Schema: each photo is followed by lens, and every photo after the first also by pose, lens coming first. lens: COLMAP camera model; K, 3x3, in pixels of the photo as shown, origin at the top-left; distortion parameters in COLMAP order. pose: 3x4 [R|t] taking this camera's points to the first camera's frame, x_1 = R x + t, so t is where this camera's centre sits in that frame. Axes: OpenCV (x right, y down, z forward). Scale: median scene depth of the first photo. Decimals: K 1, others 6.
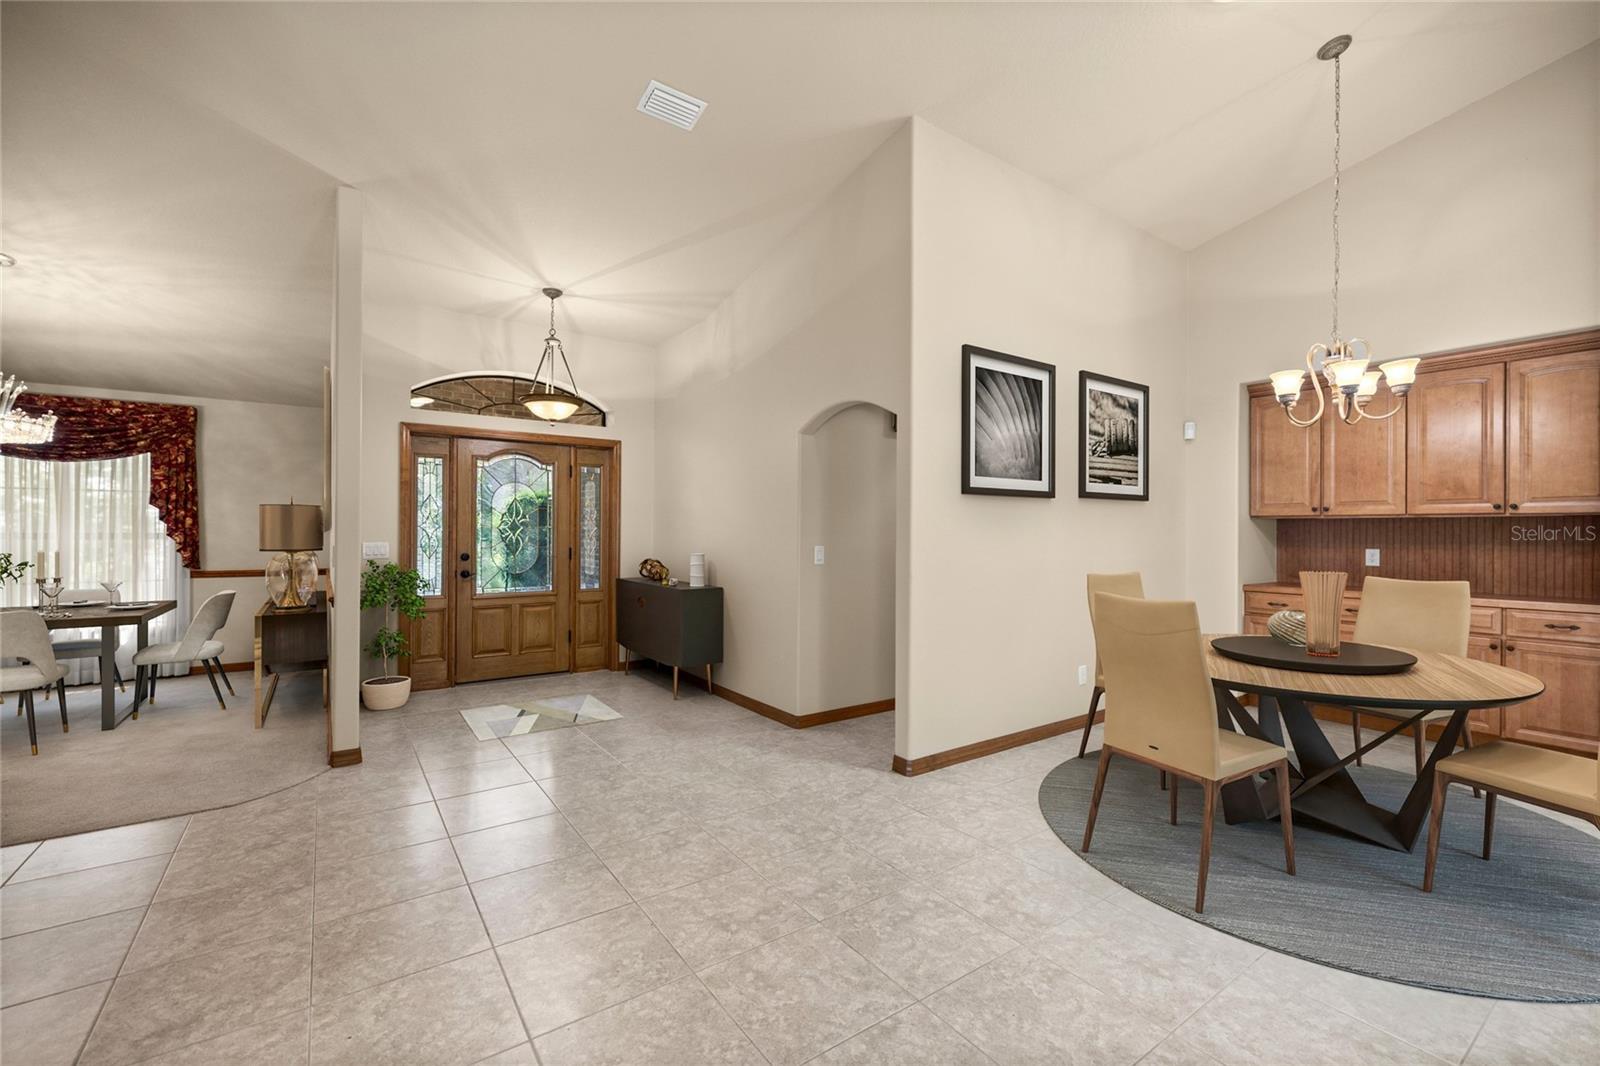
lens RADIAL K [[670.0, 0, 795.6], [0, 670.0, 539.5], [0, 0, 1]] dist [0.002015, 0.000476]
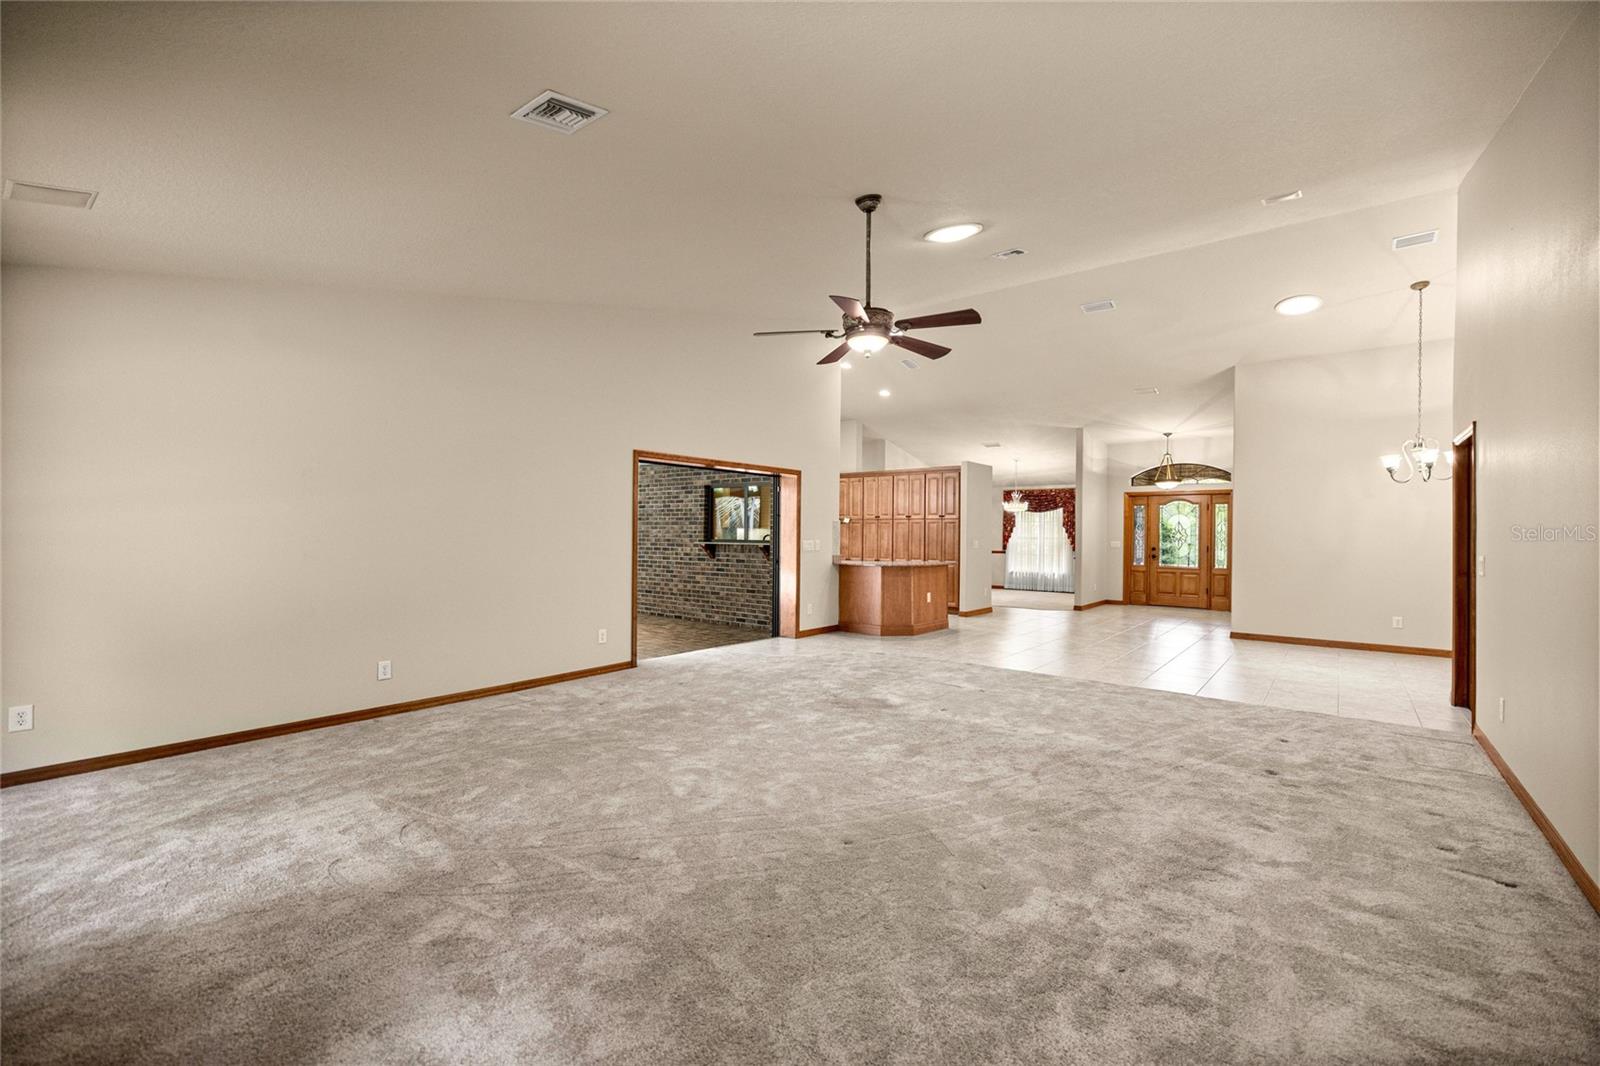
lens RADIAL K [[671.3, 0, 798.1], [0, 671.3, 533.0], [0, 0, 1]] dist [0.001445, -0.000161]
pose [[0.282145, -0.001234, -0.959371, 1.331775], [-0.018932, 0.999797, -0.006854, 0.011163], [0.959185, 0.020097, 0.282064, -0.778400]]
